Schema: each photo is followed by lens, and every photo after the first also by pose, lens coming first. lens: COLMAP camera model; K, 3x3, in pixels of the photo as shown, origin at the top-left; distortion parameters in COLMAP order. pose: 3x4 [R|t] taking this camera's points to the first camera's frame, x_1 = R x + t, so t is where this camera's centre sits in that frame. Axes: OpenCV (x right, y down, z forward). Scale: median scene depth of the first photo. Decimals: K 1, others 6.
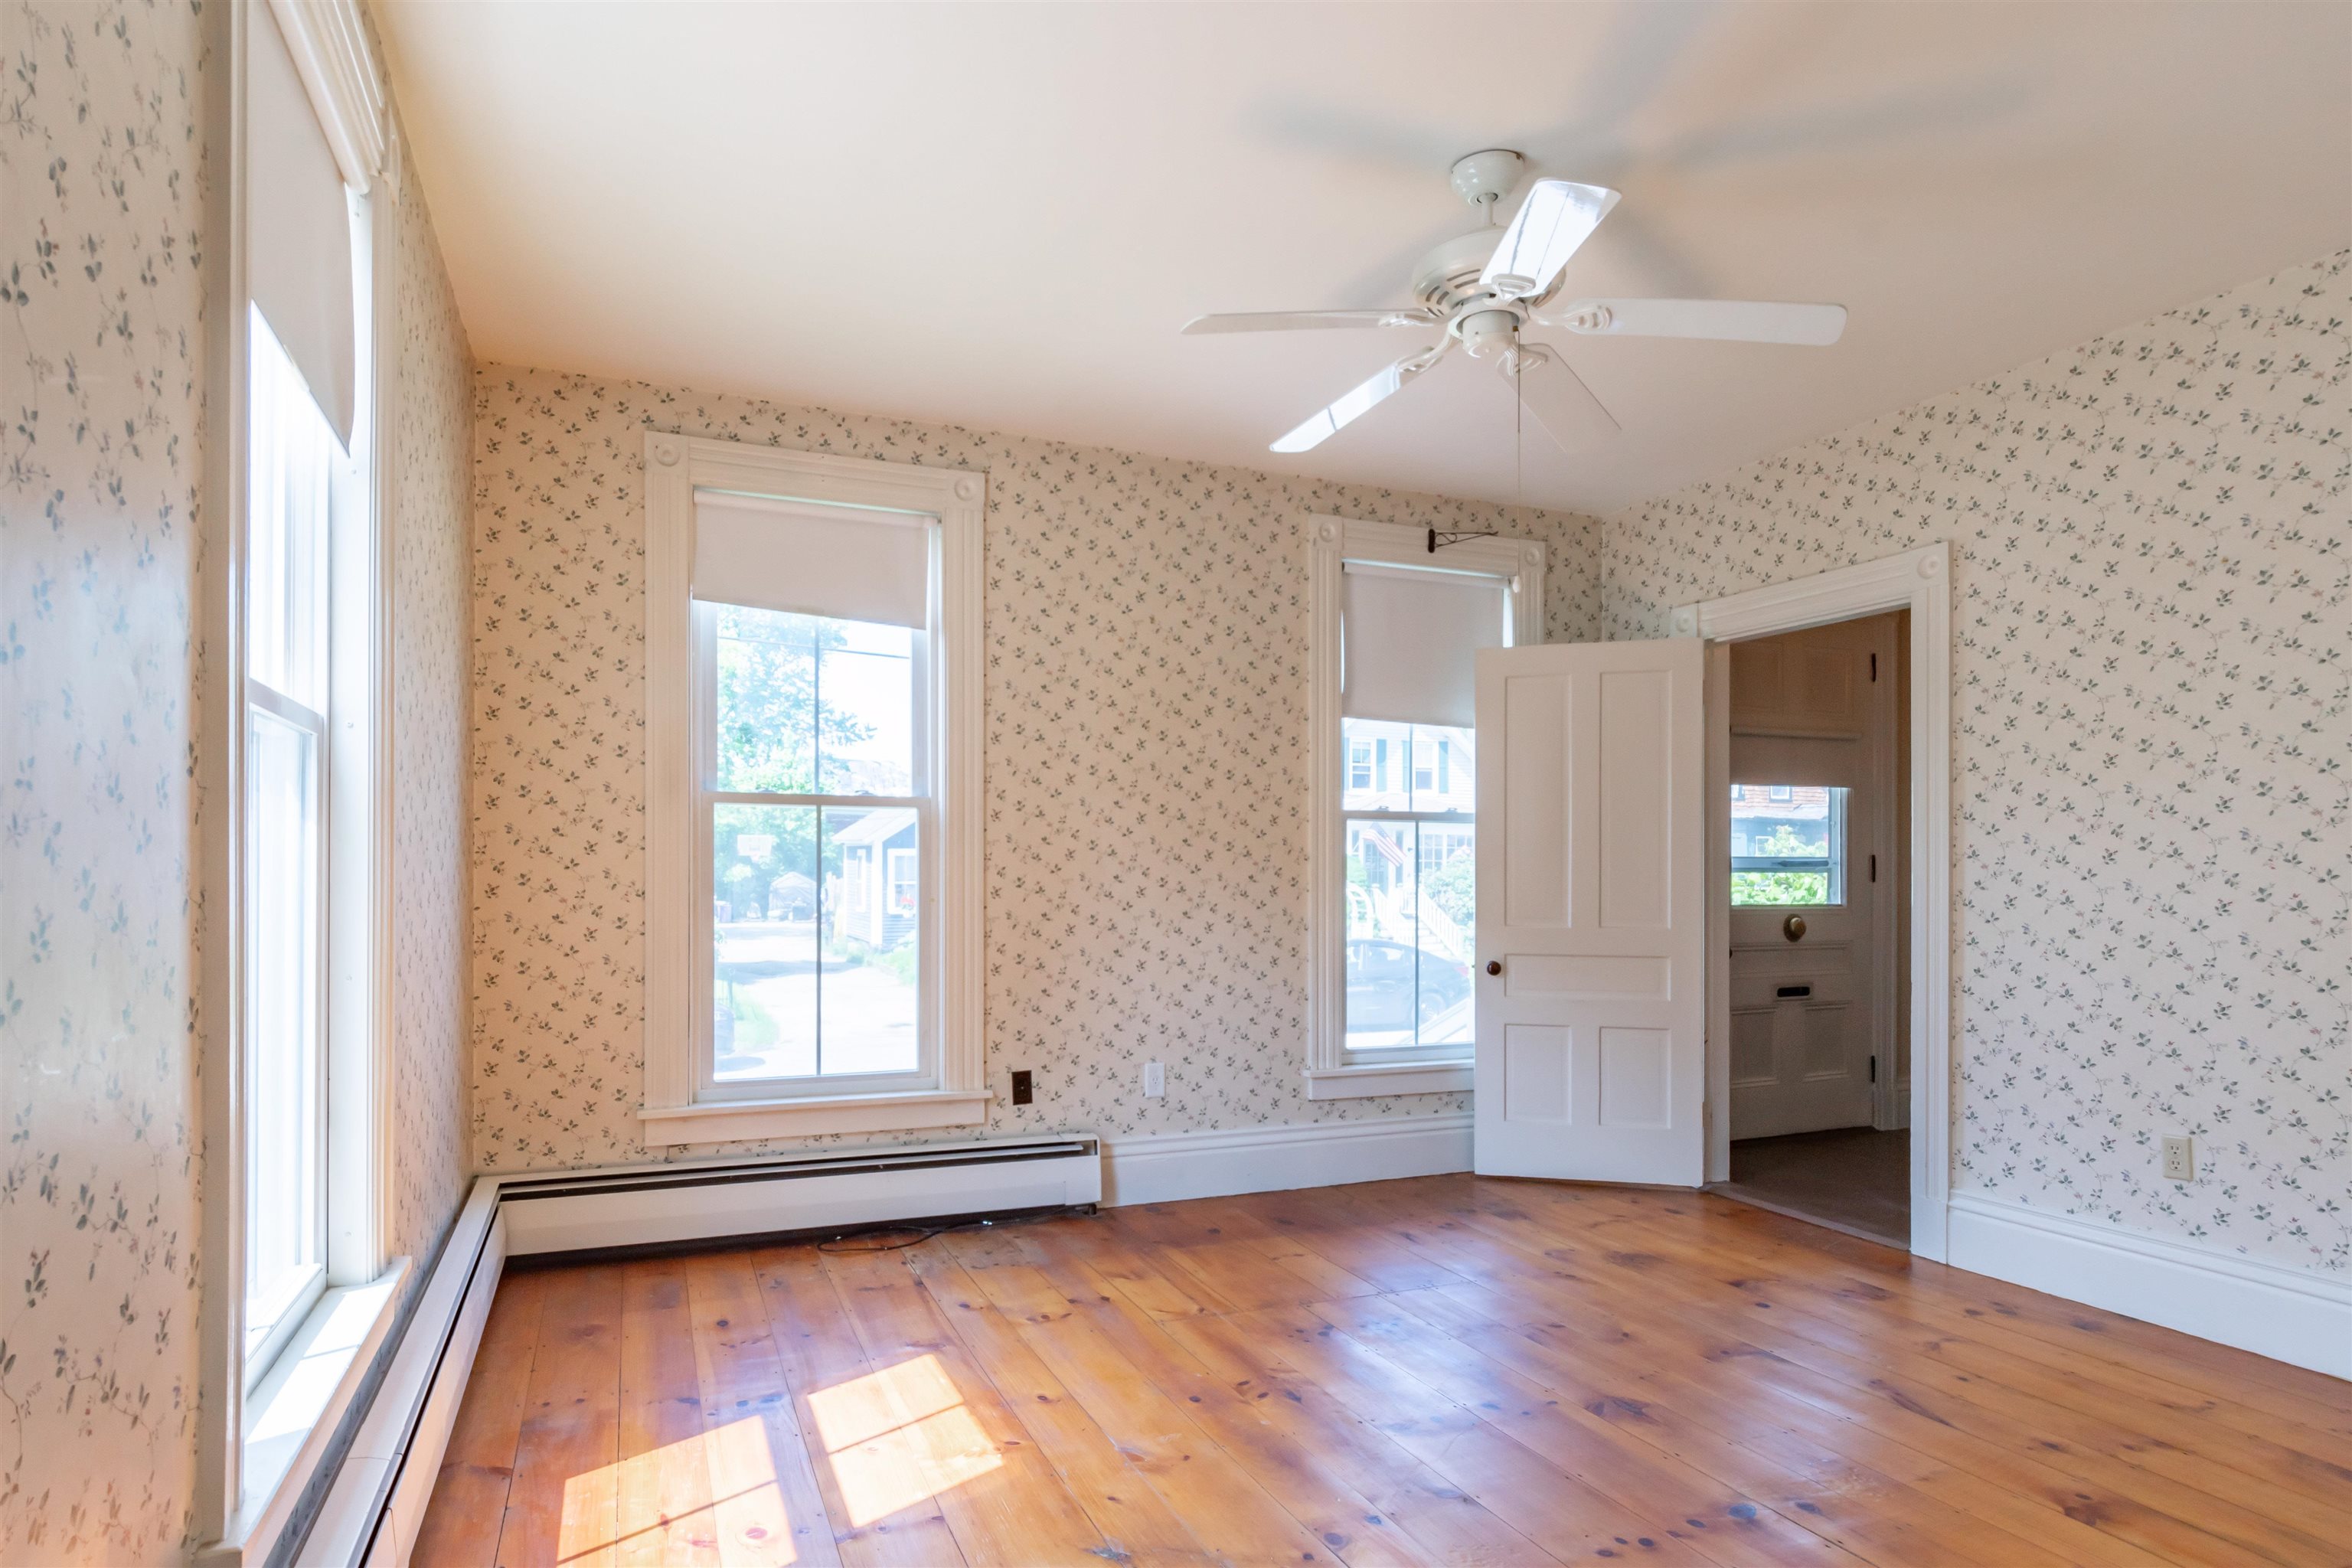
lens RADIAL K [[1251.3, 0, 1170.3], [0, 1251.3, 873.2], [0, 0, 1]] dist [0.002567, -0.000131]
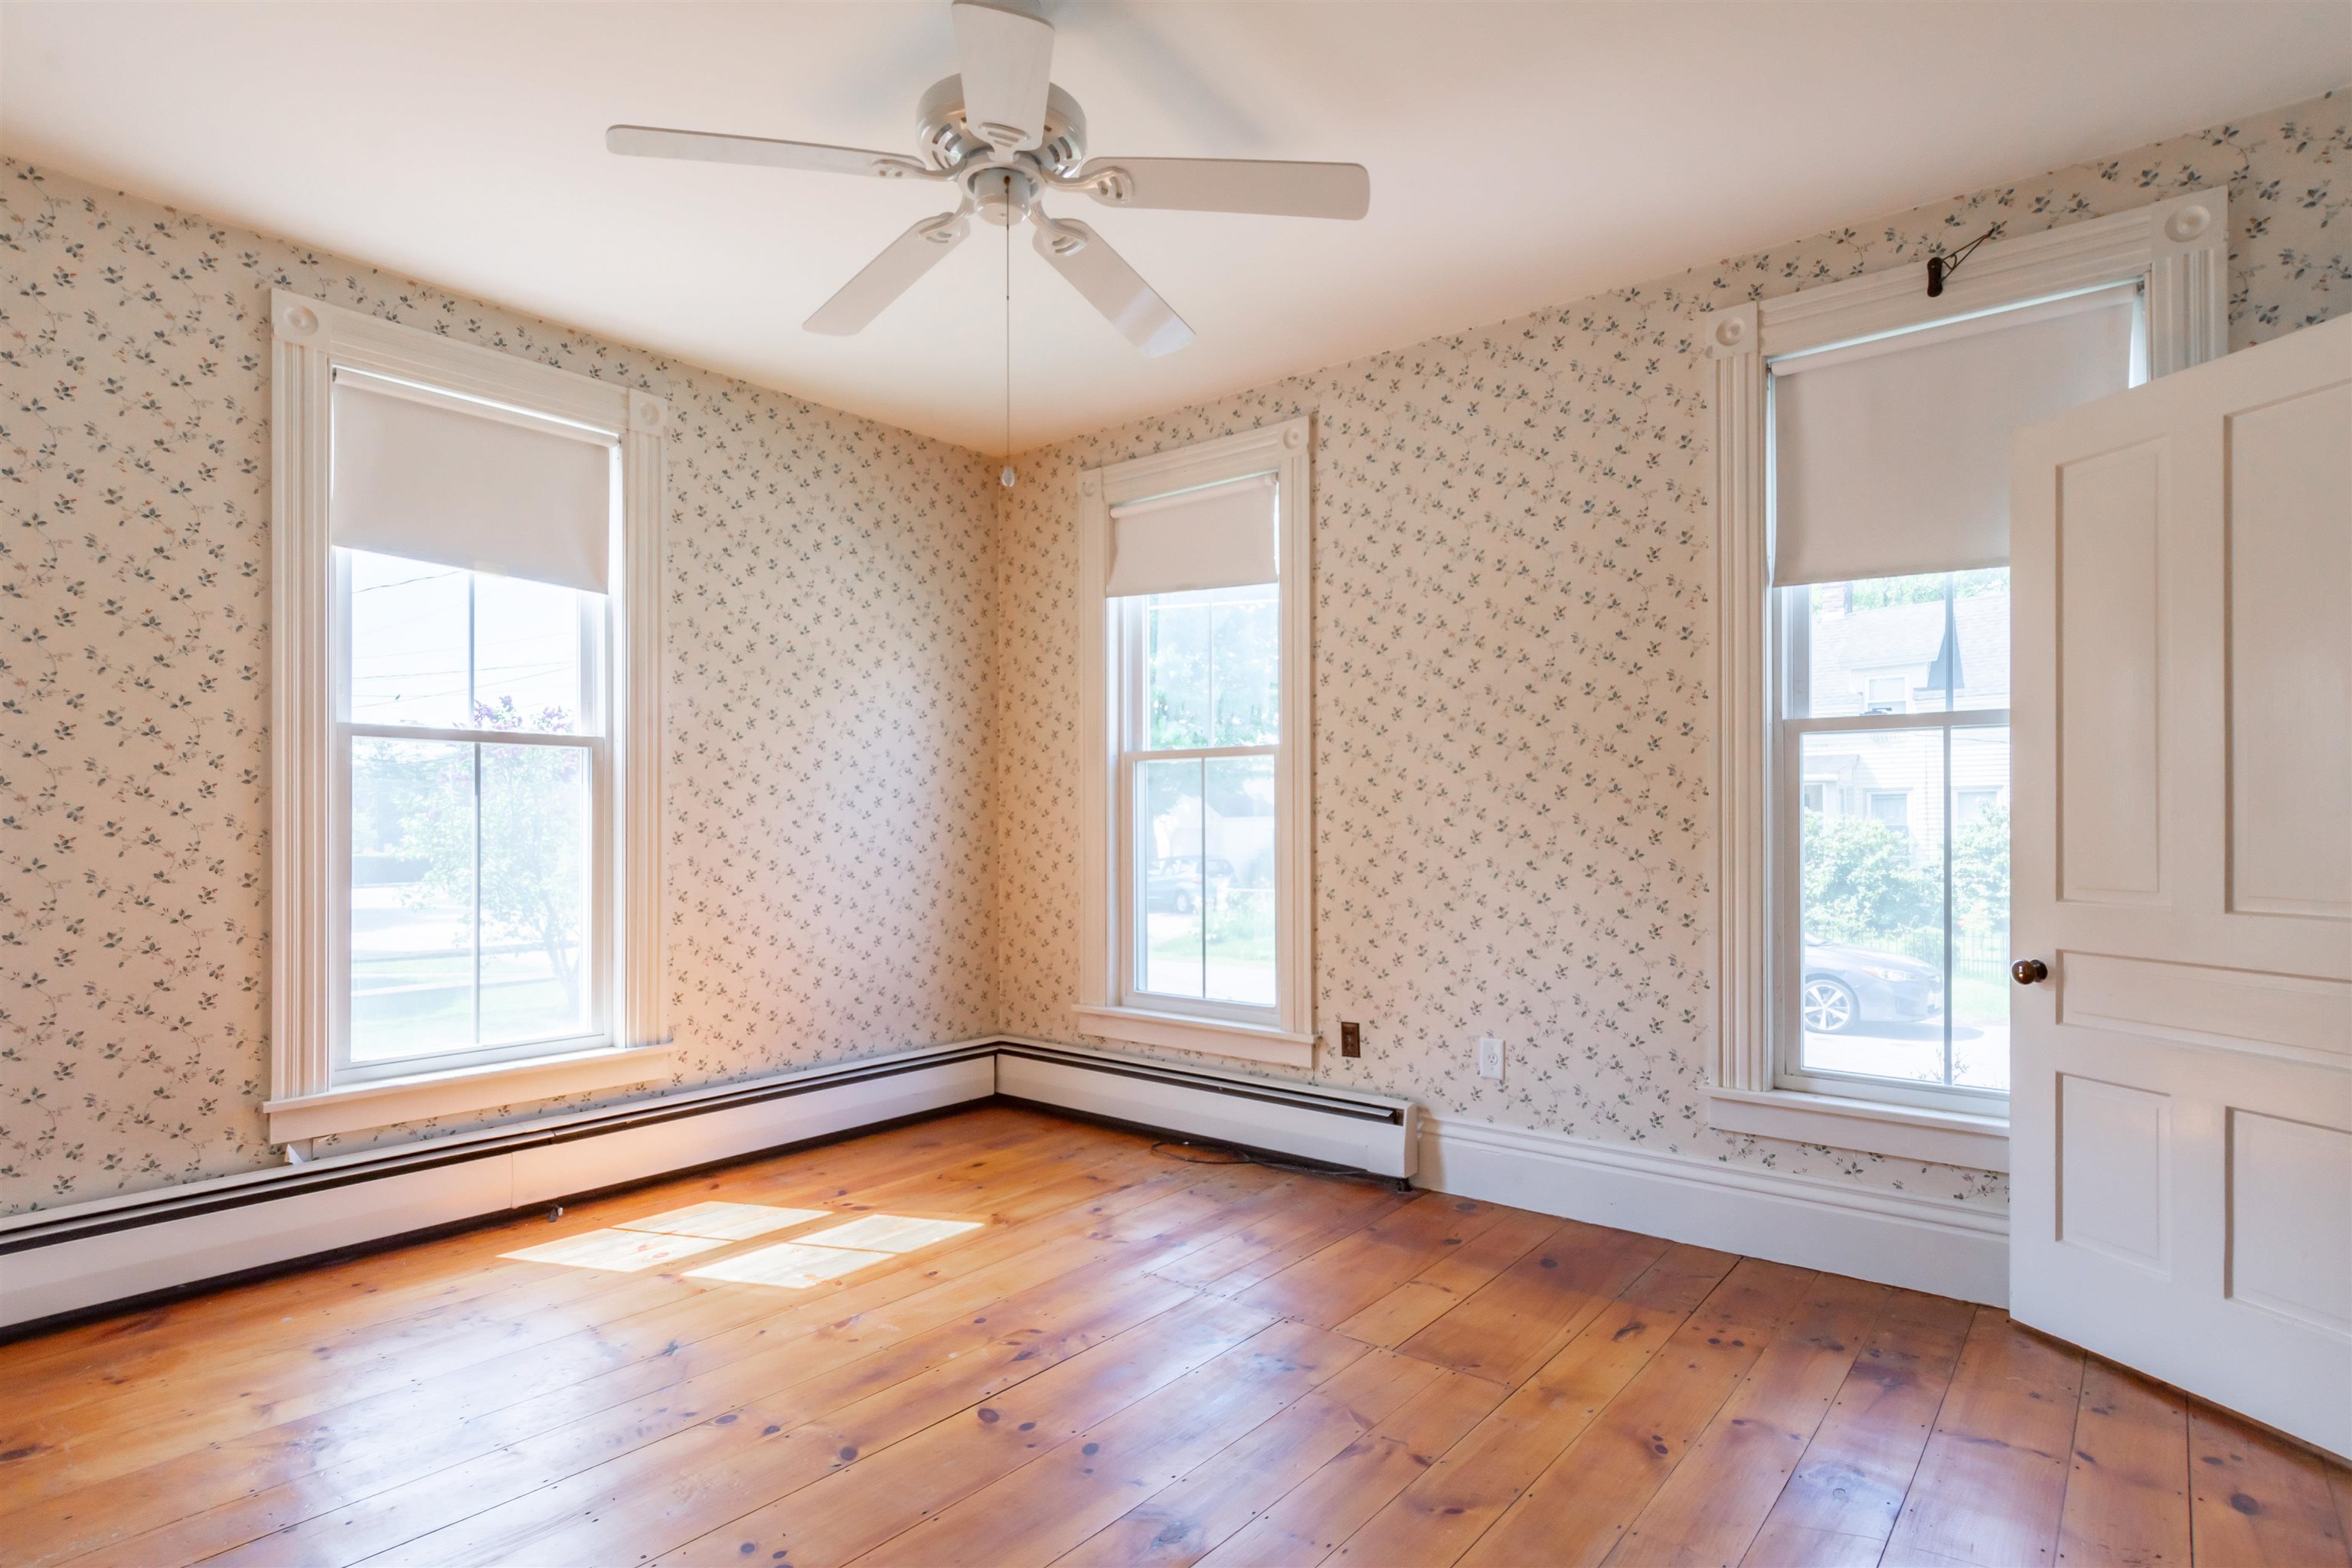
lens RADIAL K [[1249.8, 0, 1175.2], [0, 1249.8, 823.7], [0, 0, 1]] dist [0.002122, -0.011090]
pose [[0.471028, -0.004049, -0.882109, 0.661027], [0.006862, 0.999976, -0.000925, 0.005361], [0.882092, -0.005618, 0.471044, 0.426736]]
